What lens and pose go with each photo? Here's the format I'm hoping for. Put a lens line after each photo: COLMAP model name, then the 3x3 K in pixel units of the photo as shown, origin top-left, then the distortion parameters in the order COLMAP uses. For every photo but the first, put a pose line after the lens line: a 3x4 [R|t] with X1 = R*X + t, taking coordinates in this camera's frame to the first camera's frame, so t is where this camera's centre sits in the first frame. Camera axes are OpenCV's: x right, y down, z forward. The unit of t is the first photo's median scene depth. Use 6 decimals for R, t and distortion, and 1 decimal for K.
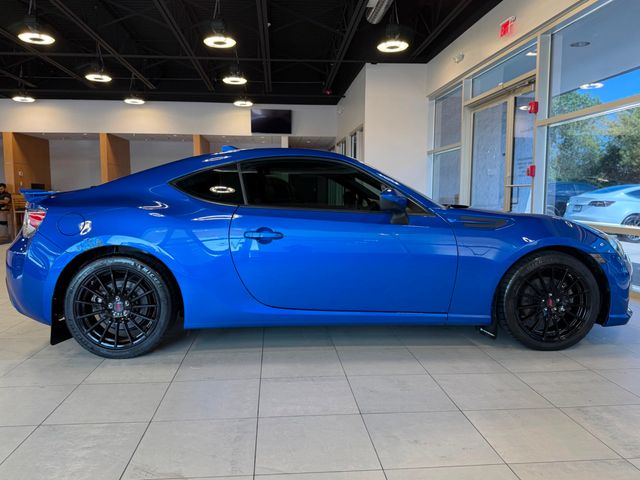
lens RADIAL K [[510.4, 0, 319.6], [0, 510.4, 241.0], [0, 0, 1]] dist [0.071514, -0.100993]
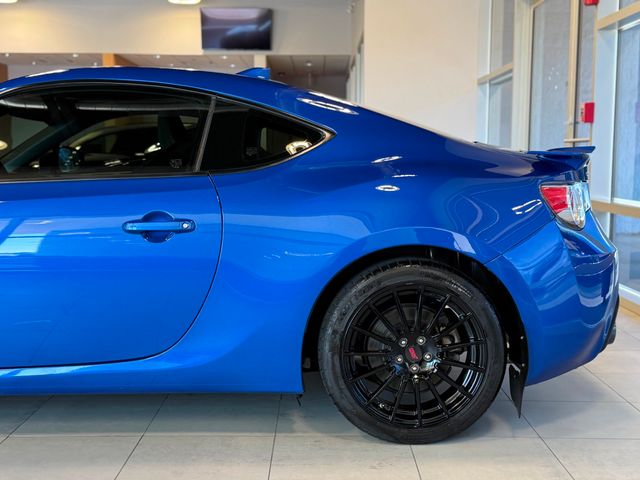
lens RADIAL K [[883.8, 0, 319.7], [0, 883.8, 250.1], [0, 0, 1]] dist [0.067398, 0.000000]
pose [[0.995922, 0.010198, -0.089644, 0.190874], [-0.009033, 0.999870, 0.013392, -0.000839], [0.089769, -0.012527, 0.995884, 0.033430]]
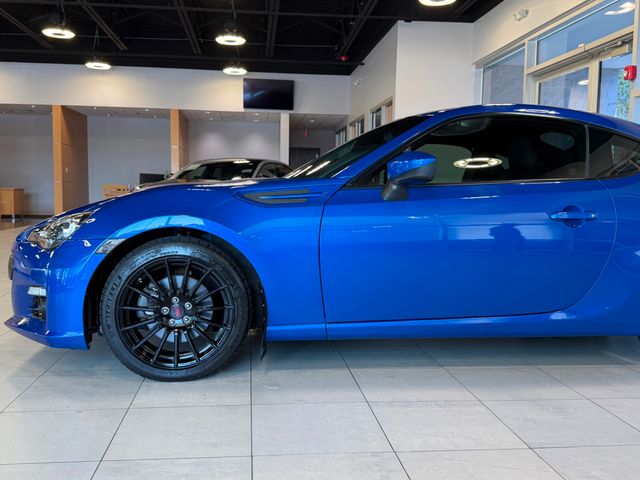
lens RADIAL K [[631.4, 0, 321.9], [0, 631.4, 242.1], [0, 0, 1]] dist [0.031650, 0.000000]
pose [[0.999540, 0.011738, 0.027979, -0.076118], [-0.011419, 0.999868, -0.011551, 0.016746], [-0.028111, 0.011226, 0.999542, 0.029074]]
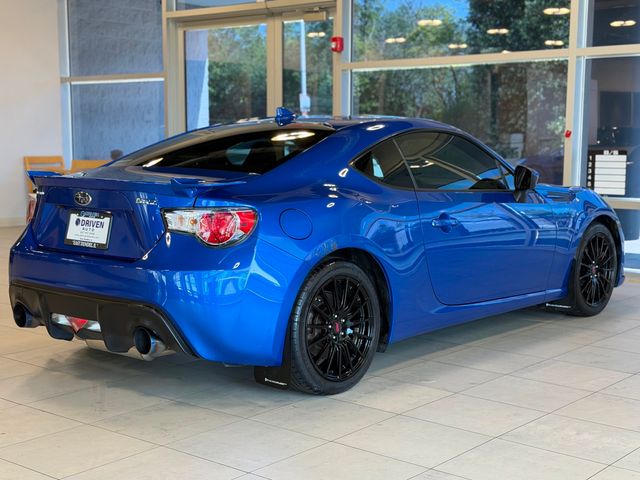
lens RADIAL K [[963.1, 0, 320.6], [0, 963.1, 237.9], [0, 0, 1]] dist [0.096154, 0.000000]
pose [[0.704457, -0.073642, 0.705916, -0.572707], [0.062488, 0.997176, 0.041668, -0.027296], [-0.706991, 0.014758, 0.707069, -0.004665]]
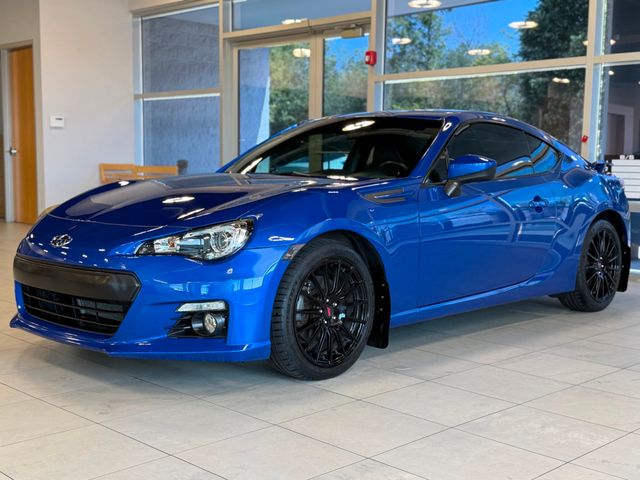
lens RADIAL K [[834.2, 0, 320.6], [0, 834.2, 242.1], [0, 0, 1]] dist [0.078477, 0.000000]
pose [[0.766081, -0.051319, 0.640693, -0.465323], [0.045675, 0.998634, 0.025376, -0.000265], [-0.641120, 0.009823, 0.767378, 0.016227]]
